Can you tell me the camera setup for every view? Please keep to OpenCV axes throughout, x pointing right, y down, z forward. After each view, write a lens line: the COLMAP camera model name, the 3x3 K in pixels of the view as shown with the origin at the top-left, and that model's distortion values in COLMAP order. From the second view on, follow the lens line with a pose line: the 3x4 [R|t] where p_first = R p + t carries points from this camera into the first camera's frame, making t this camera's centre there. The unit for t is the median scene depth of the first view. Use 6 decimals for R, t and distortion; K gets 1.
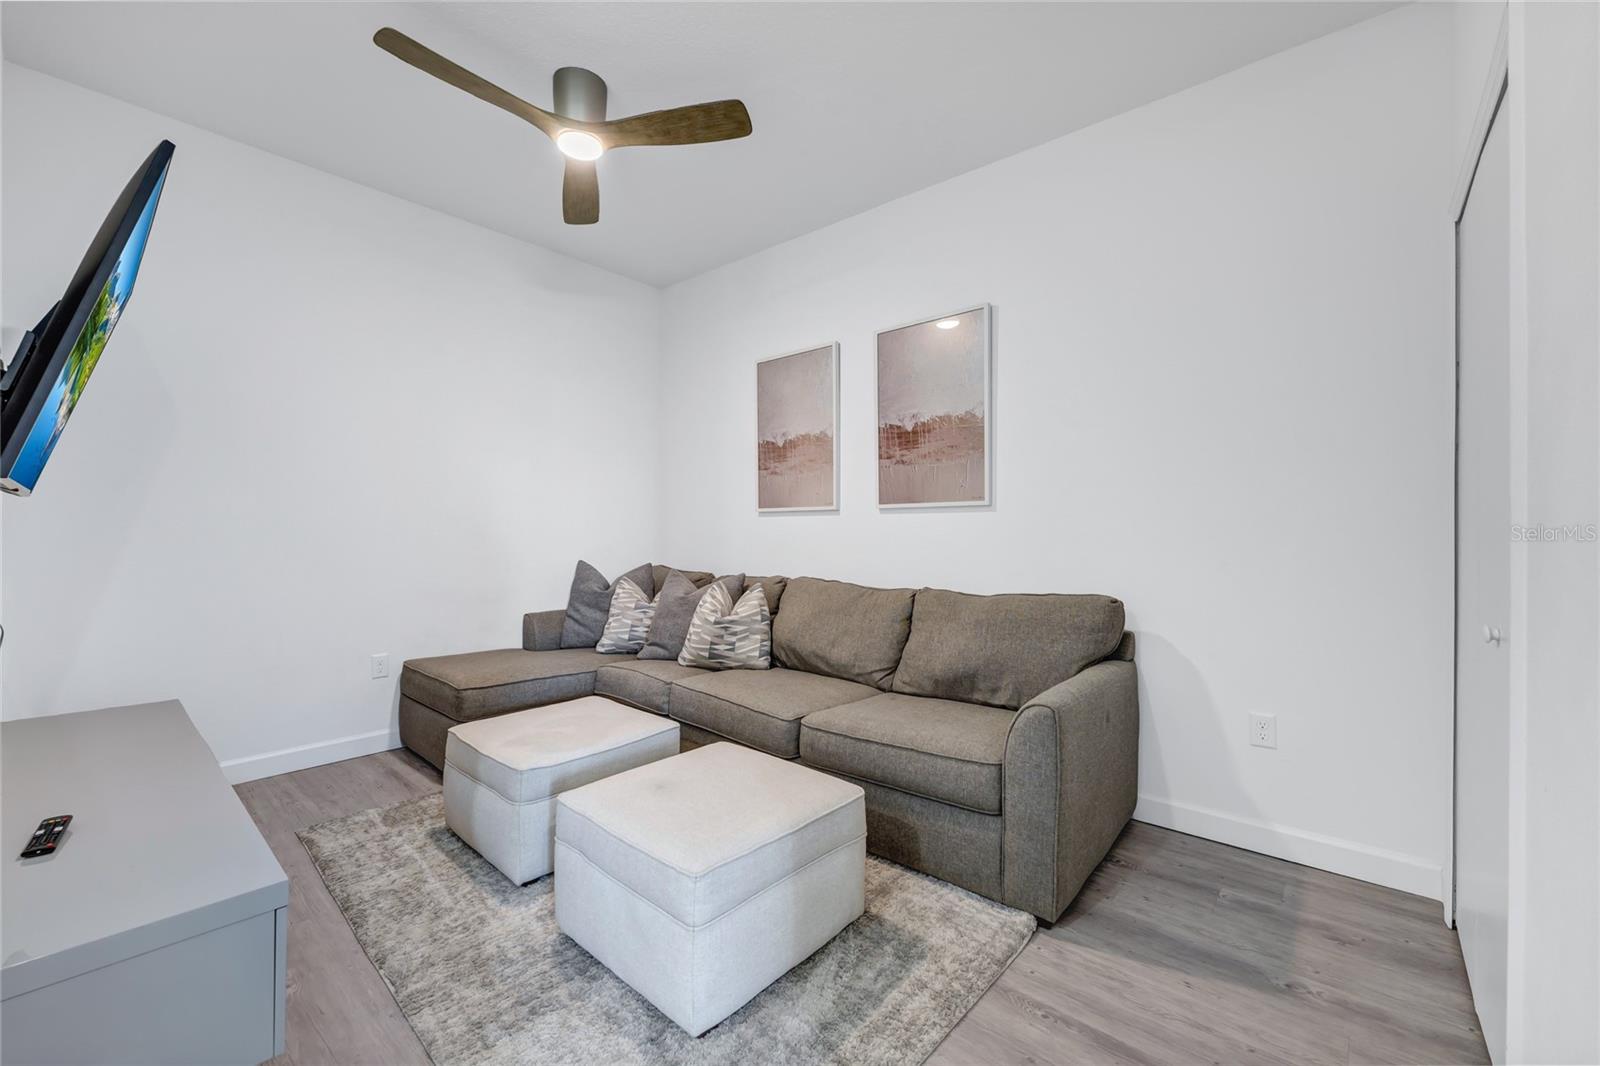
lens RADIAL K [[652.2, 0, 796.5], [0, 652.2, 532.8], [0, 0, 1]] dist [-0.007478, 0.000123]
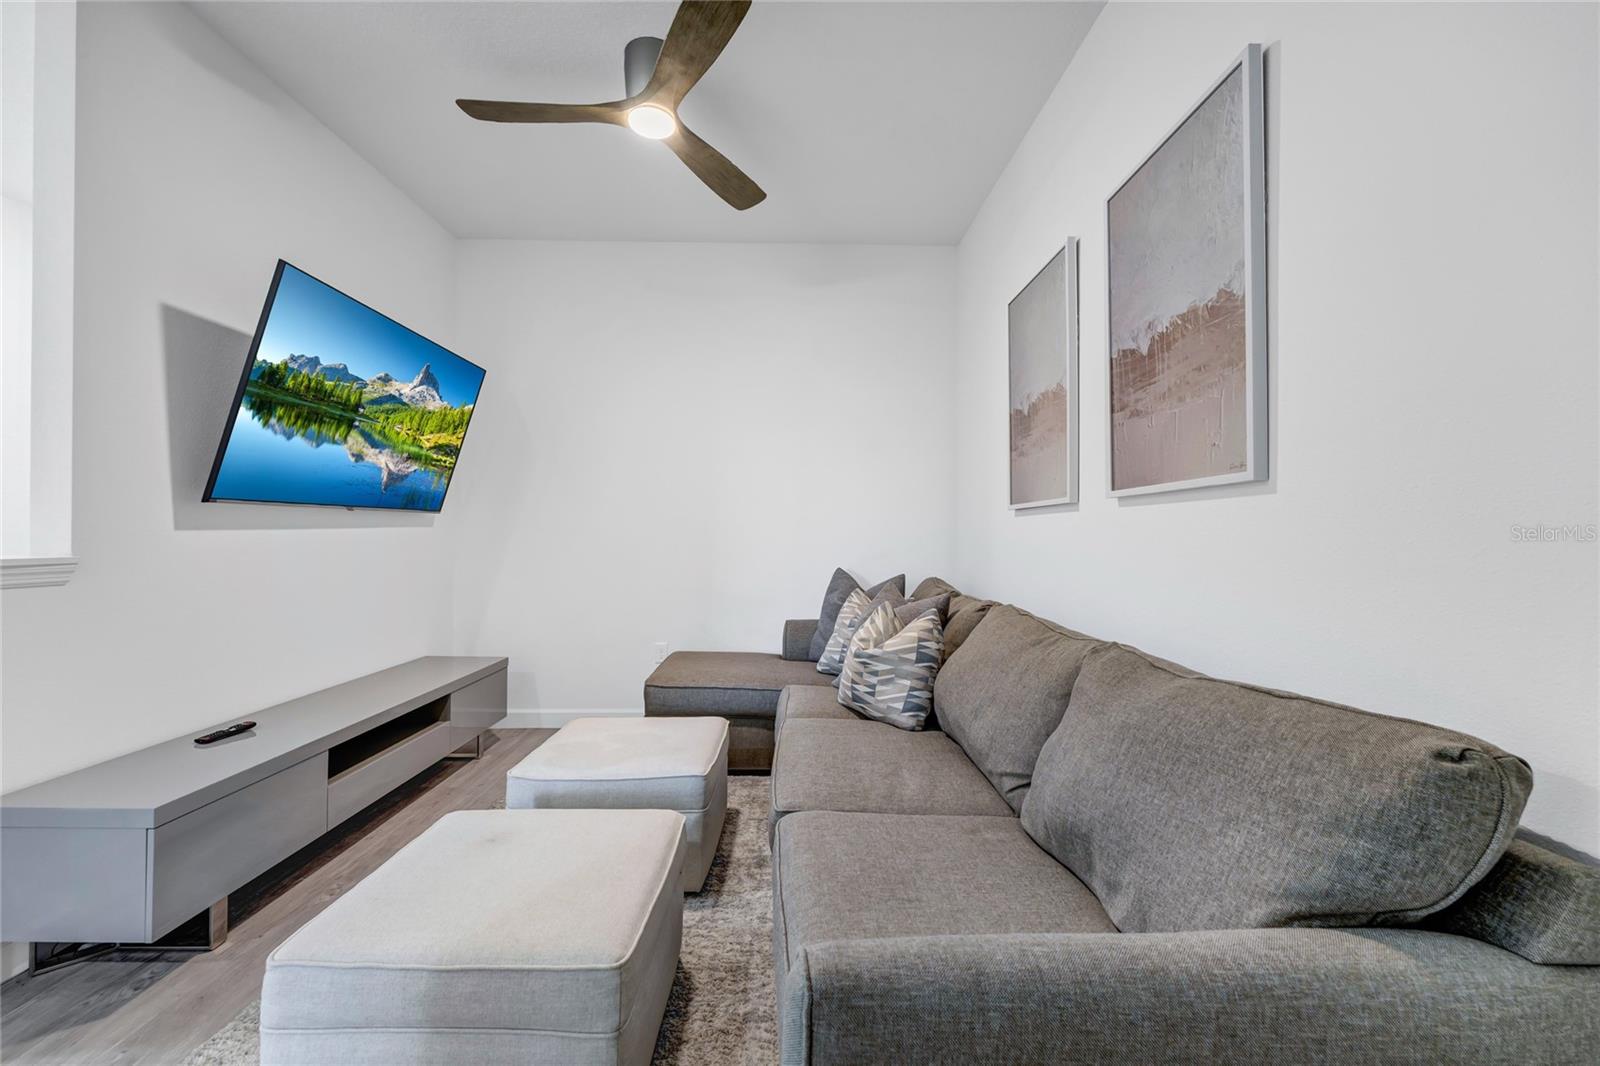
lens RADIAL K [[652.2, 0, 797.2], [0, 652.2, 534.7], [0, 0, 1]] dist [-0.007478, 0.000123]
pose [[0.667507, -0.001601, -0.744602, 0.397316], [-0.002498, 0.999987, -0.004390, -0.000878], [0.744599, 0.004791, 0.667495, 0.426775]]
